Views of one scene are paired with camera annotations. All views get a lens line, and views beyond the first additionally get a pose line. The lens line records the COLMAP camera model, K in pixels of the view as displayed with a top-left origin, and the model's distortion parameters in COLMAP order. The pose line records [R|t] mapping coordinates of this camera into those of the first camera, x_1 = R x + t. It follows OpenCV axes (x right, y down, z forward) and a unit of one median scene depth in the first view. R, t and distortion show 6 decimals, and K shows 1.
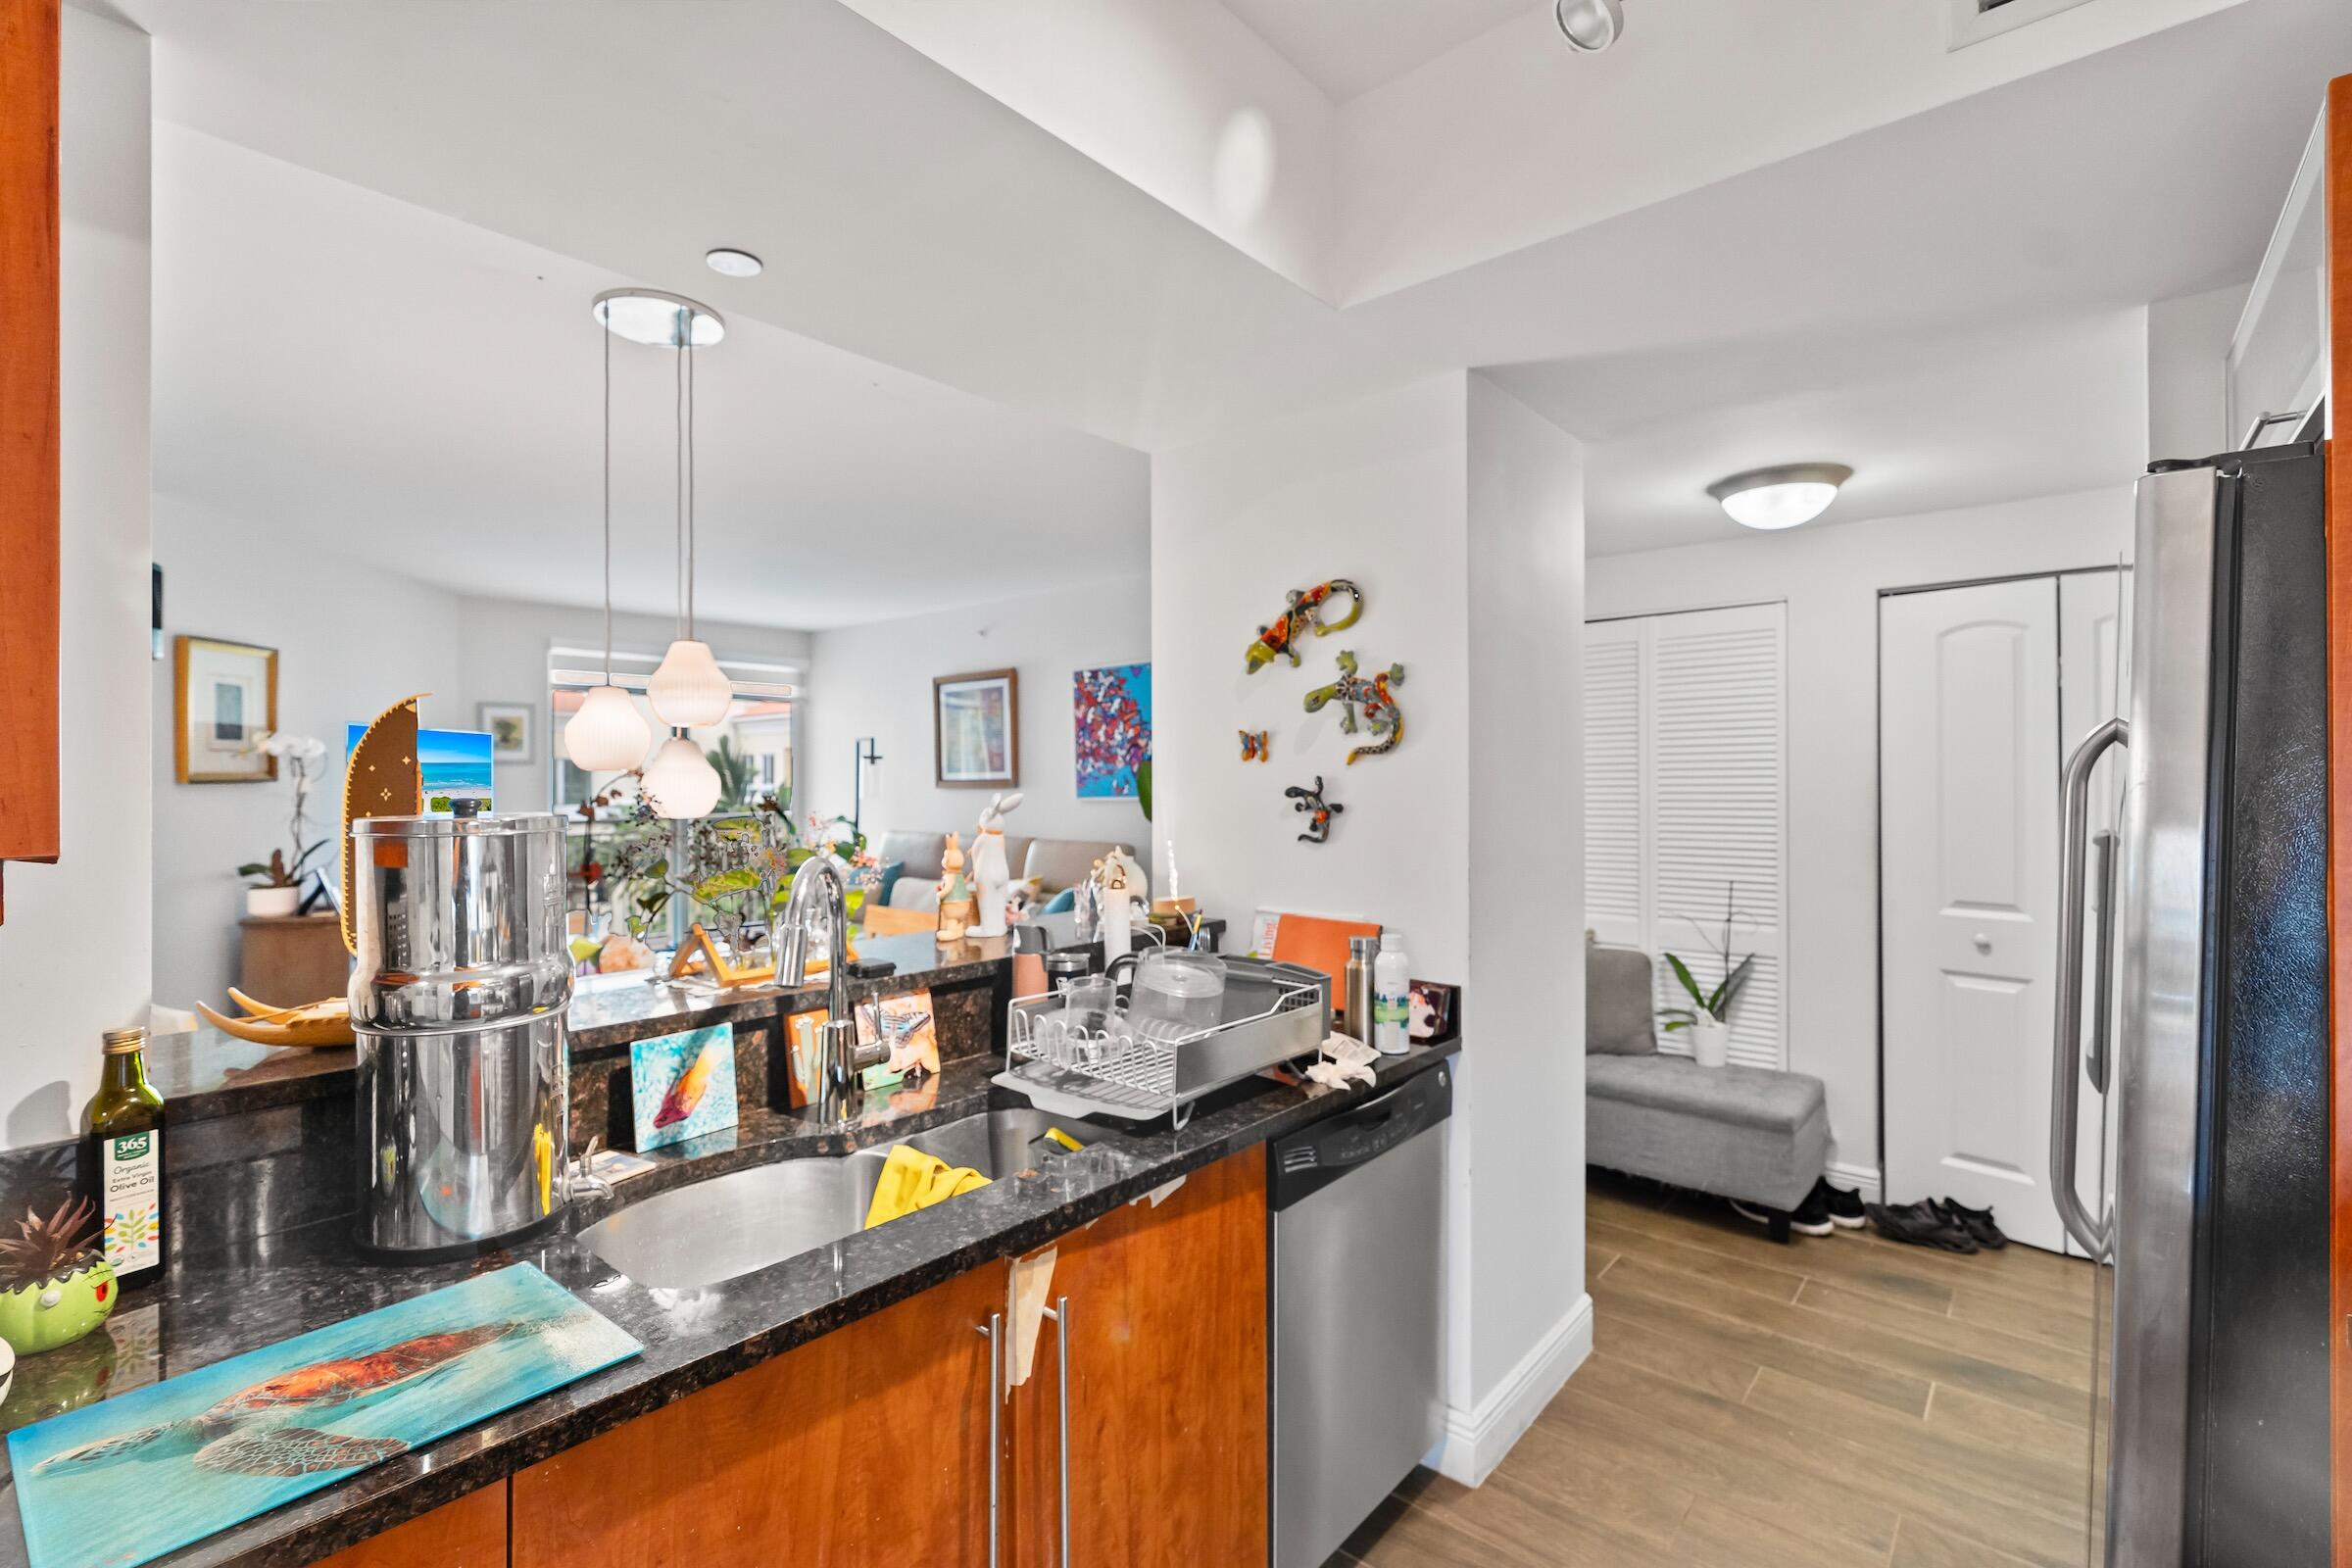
lens RADIAL K [[1058.4, 0, 1178.4], [0, 1058.4, 773.0], [0, 0, 1]] dist [-0.014846, 0.006421]
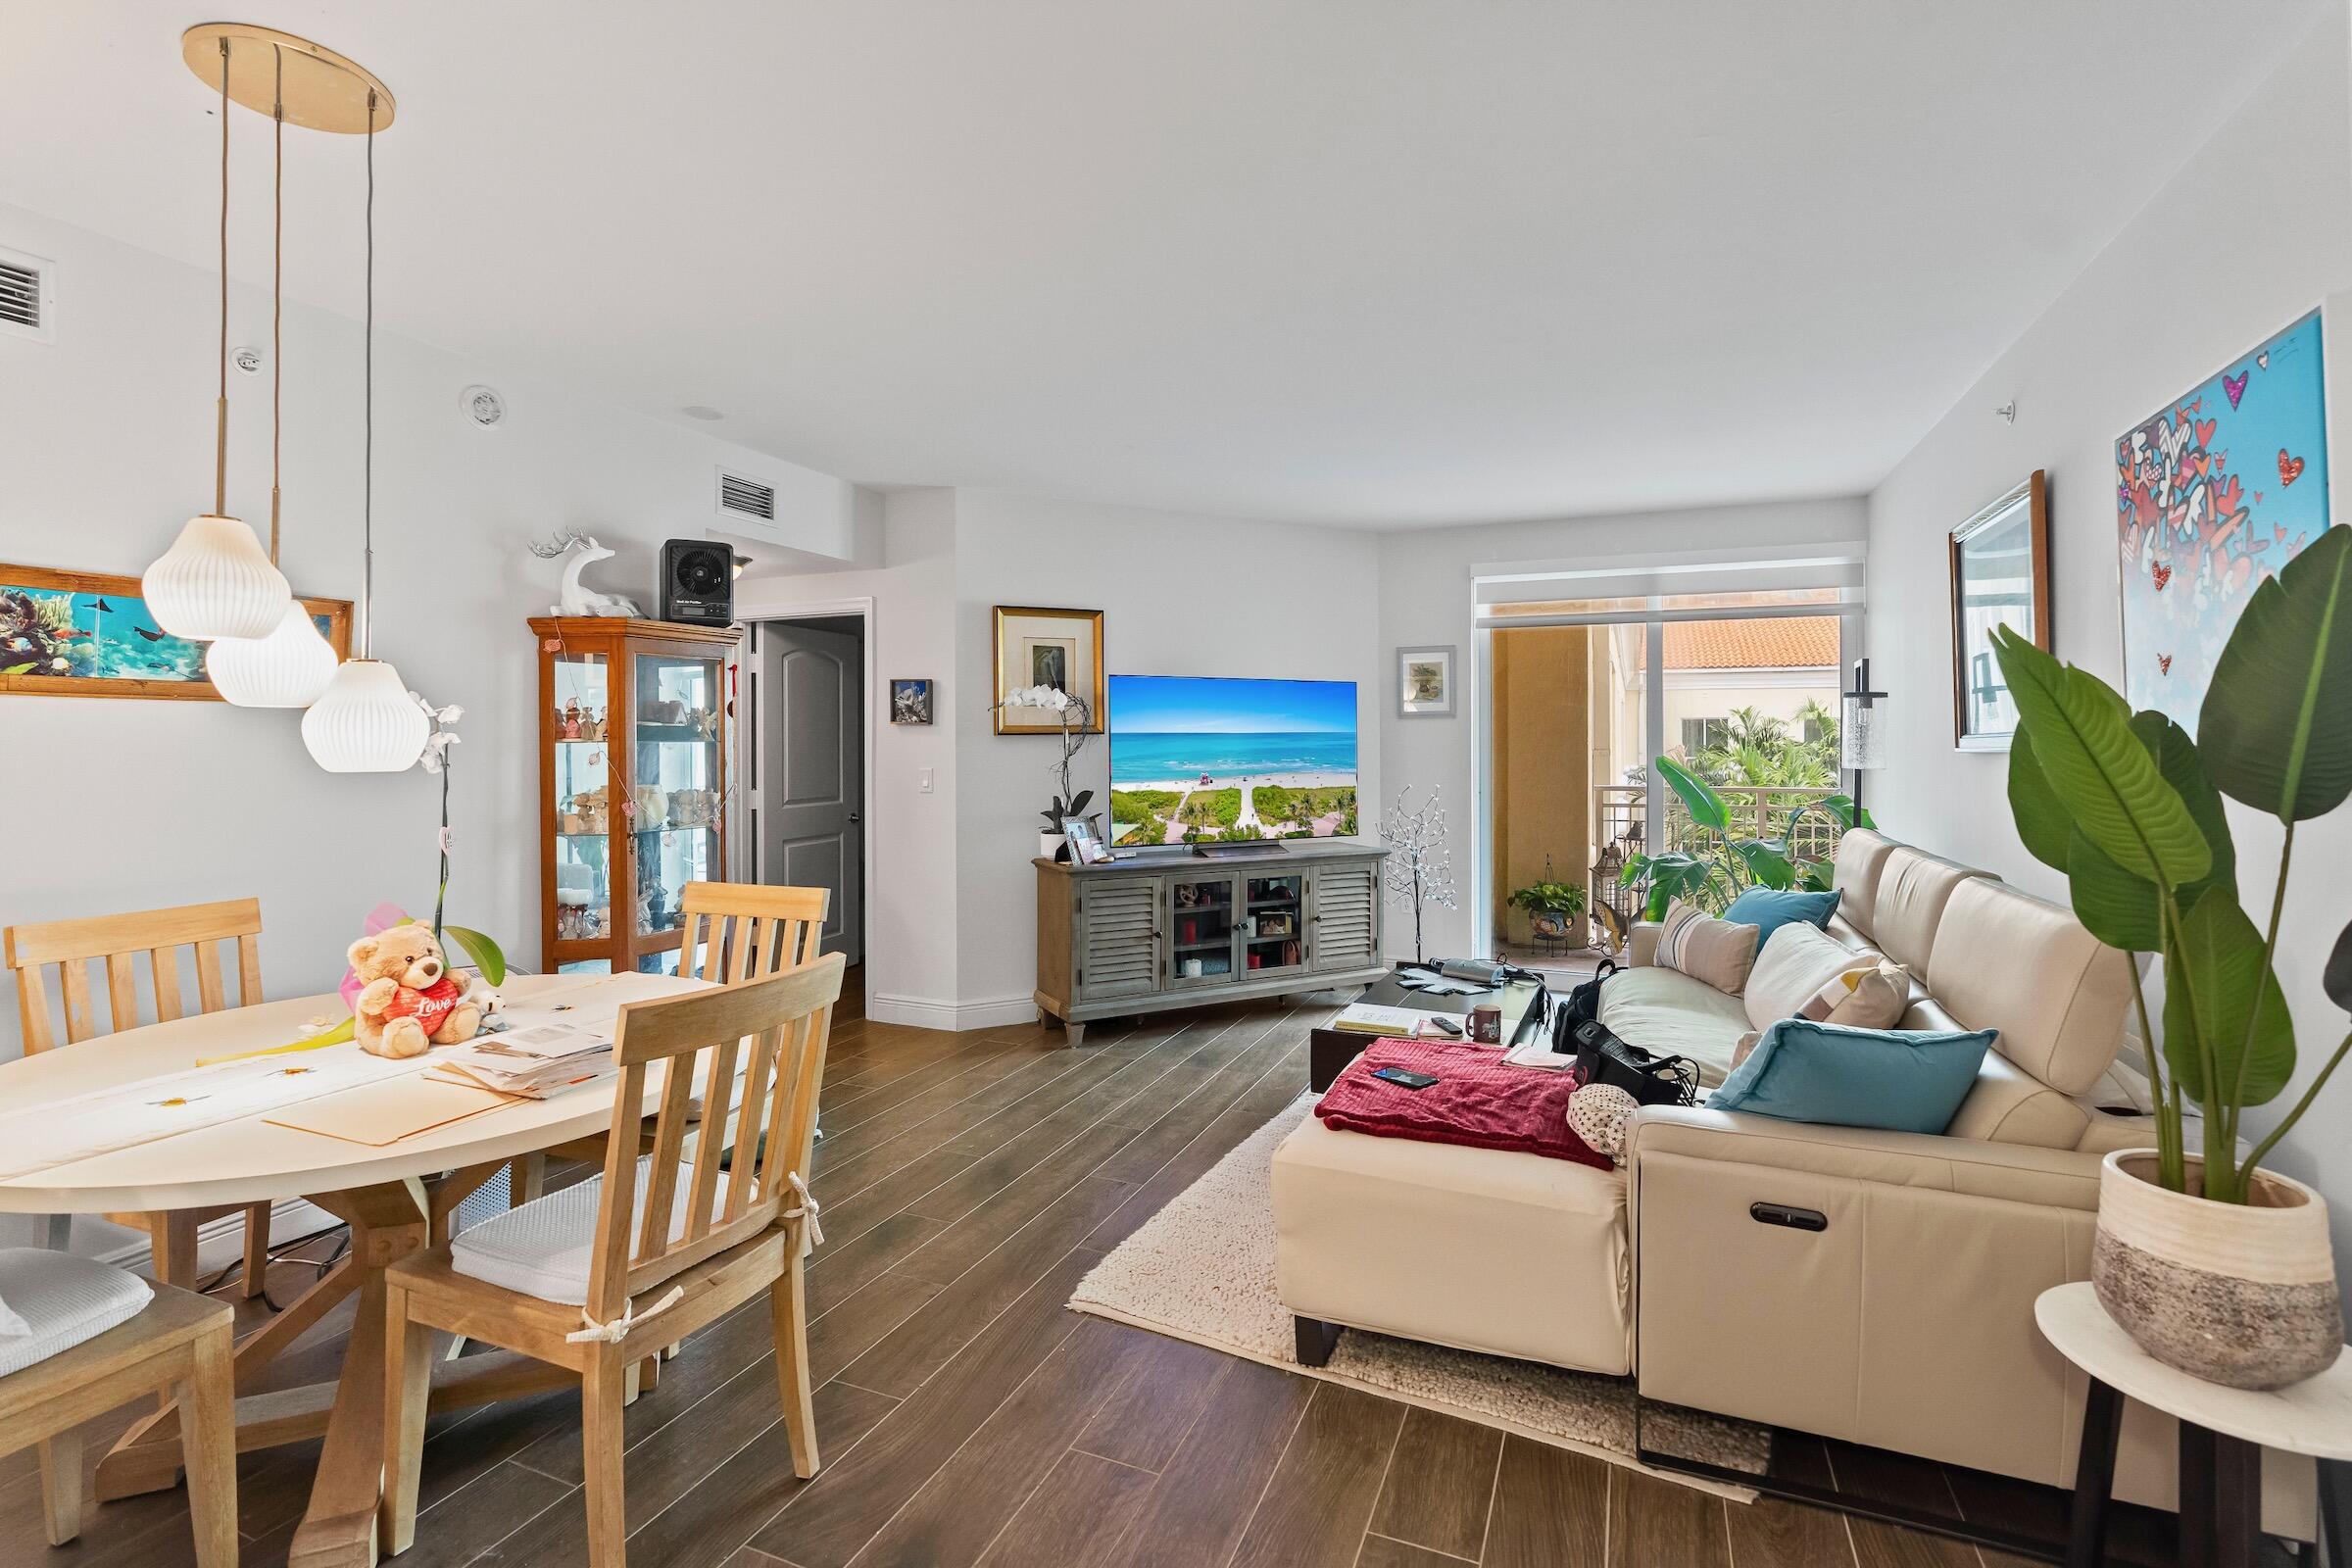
lens RADIAL K [[1077.0, 0, 1177.8], [0, 1077.0, 731.7], [0, 0, 1]] dist [-0.012862, 0.000429]
pose [[0.303164, -0.004711, -0.952927, 0.433608], [0.000141, 0.999988, -0.004899, 0.022683], [0.952938, 0.001351, 0.303161, 1.554105]]
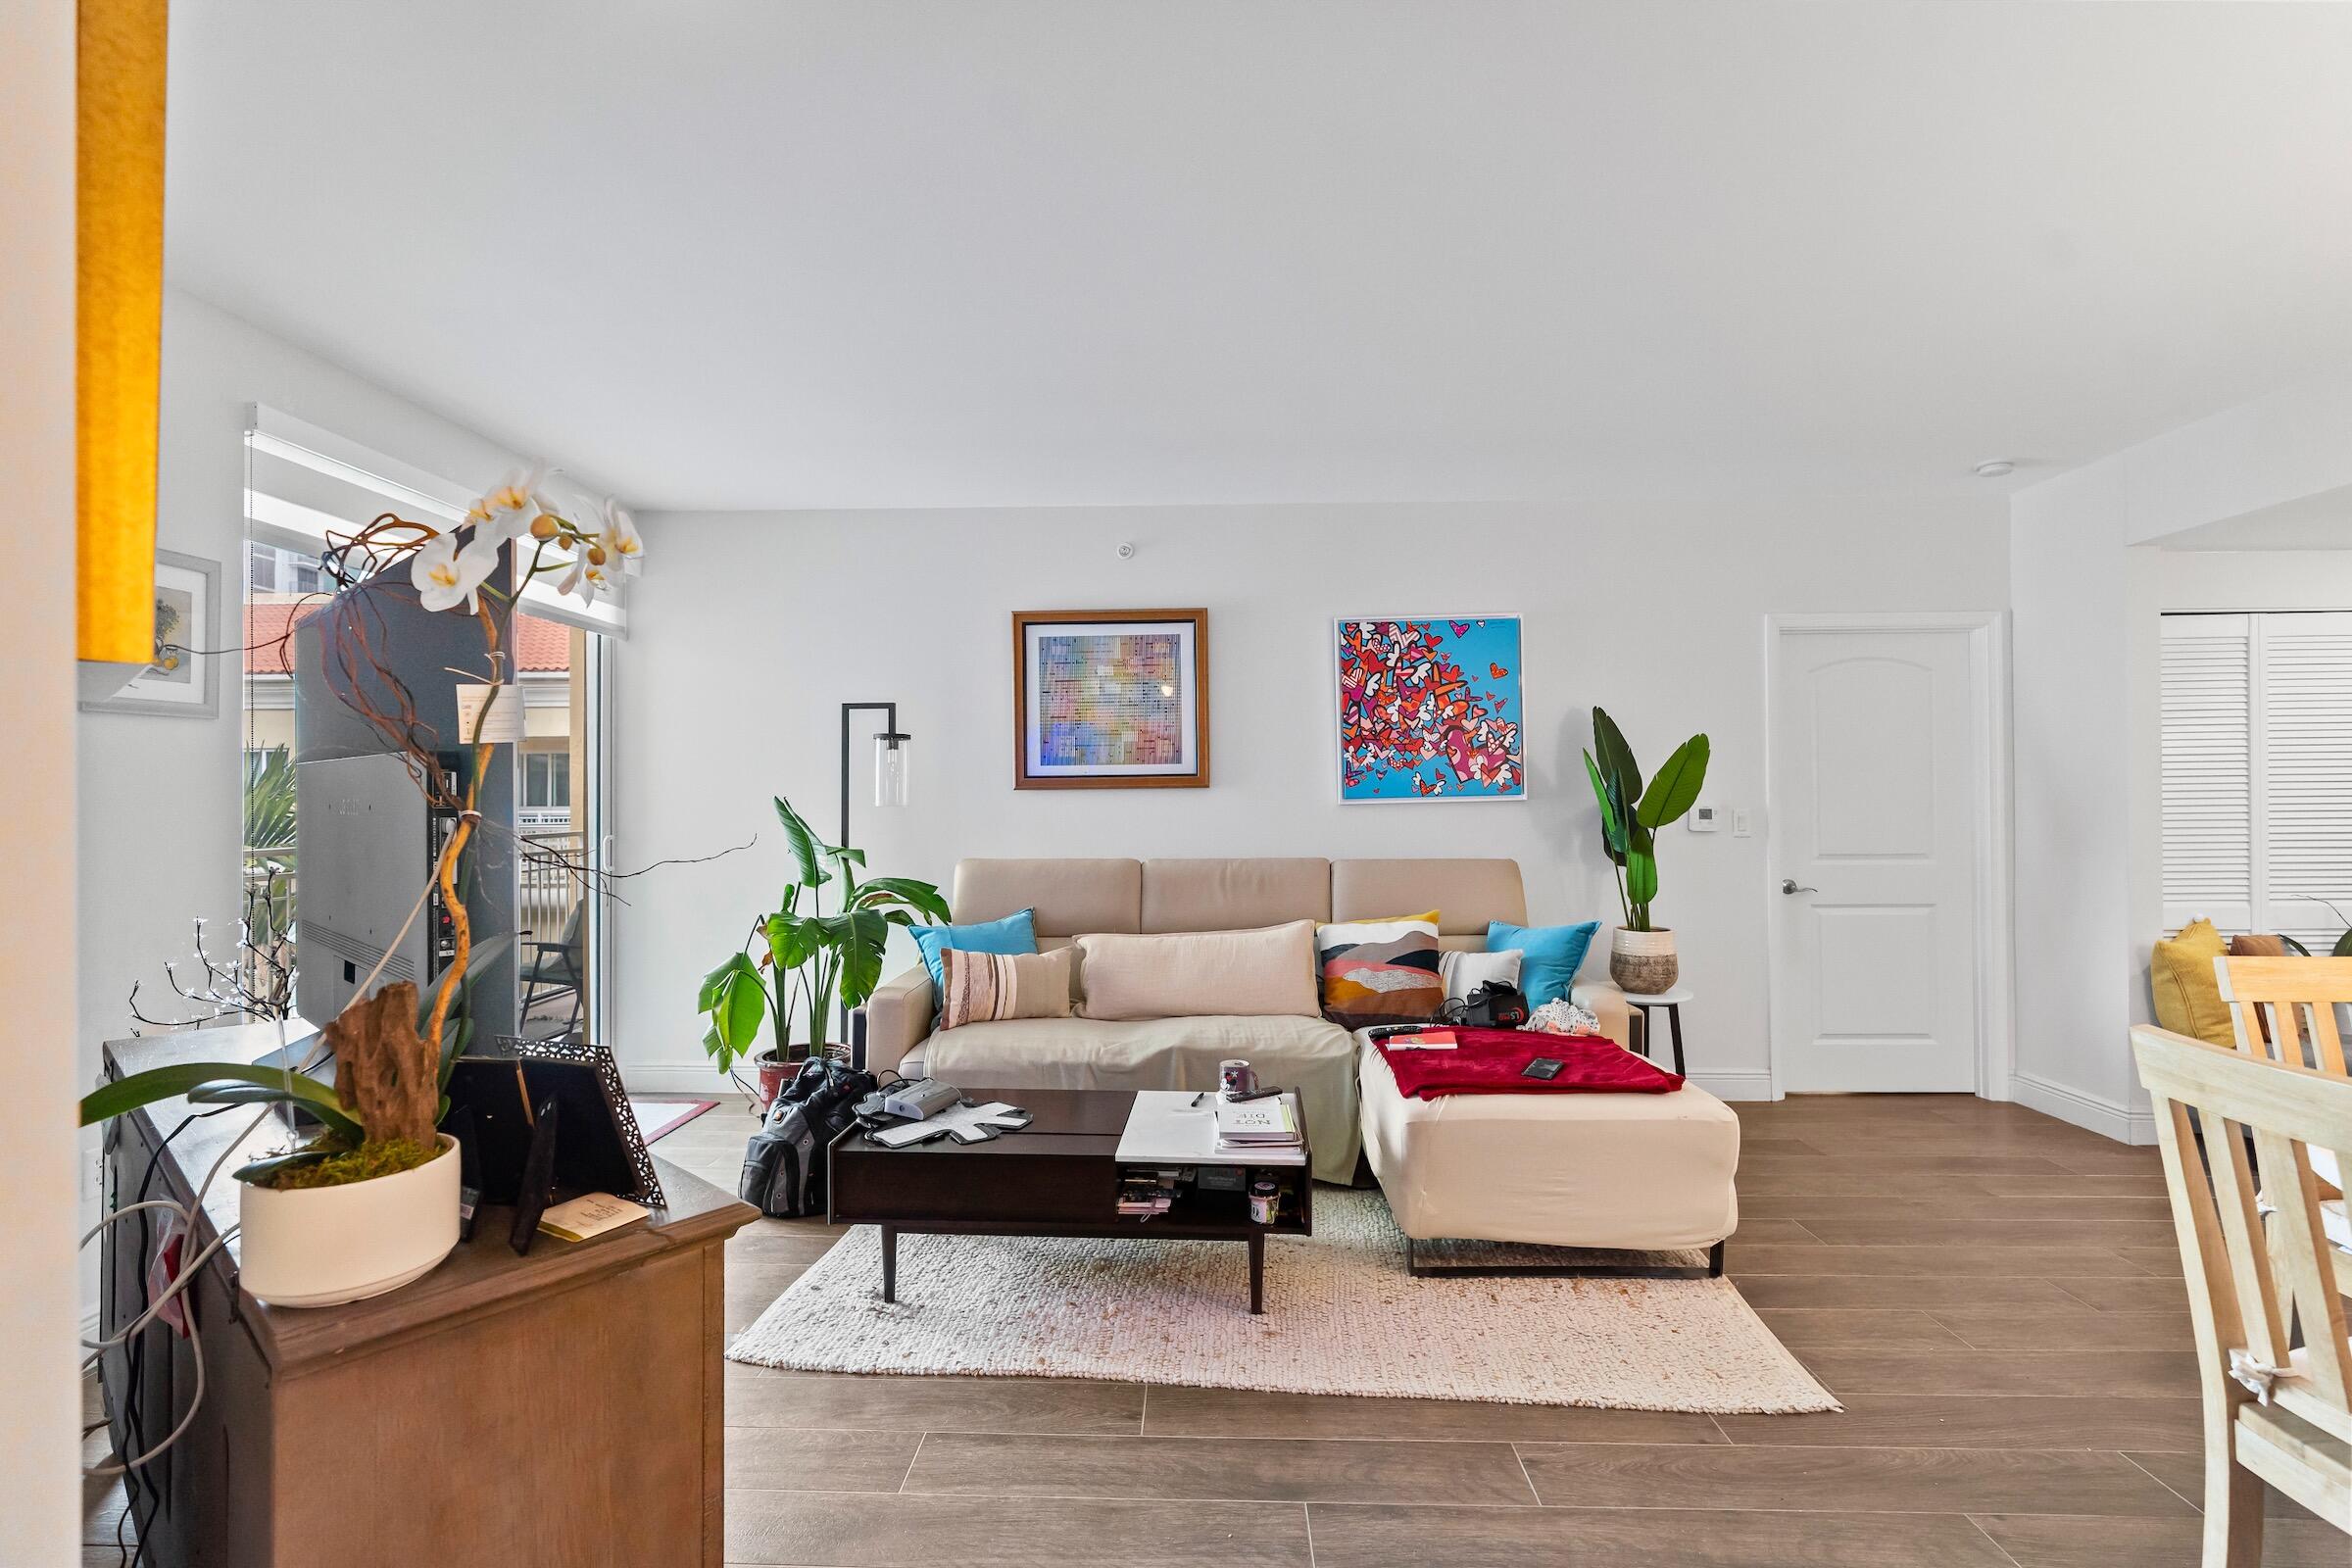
lens RADIAL K [[1058.4, 0, 1178.4], [0, 1058.4, 773.0], [0, 0, 1]] dist [-0.014846, 0.006421]
pose [[0.786875, 0.016582, 0.616890, -1.684303], [-0.003317, 0.999738, -0.022643, 0.058526], [-0.617104, 0.015771, 0.786724, 1.399600]]
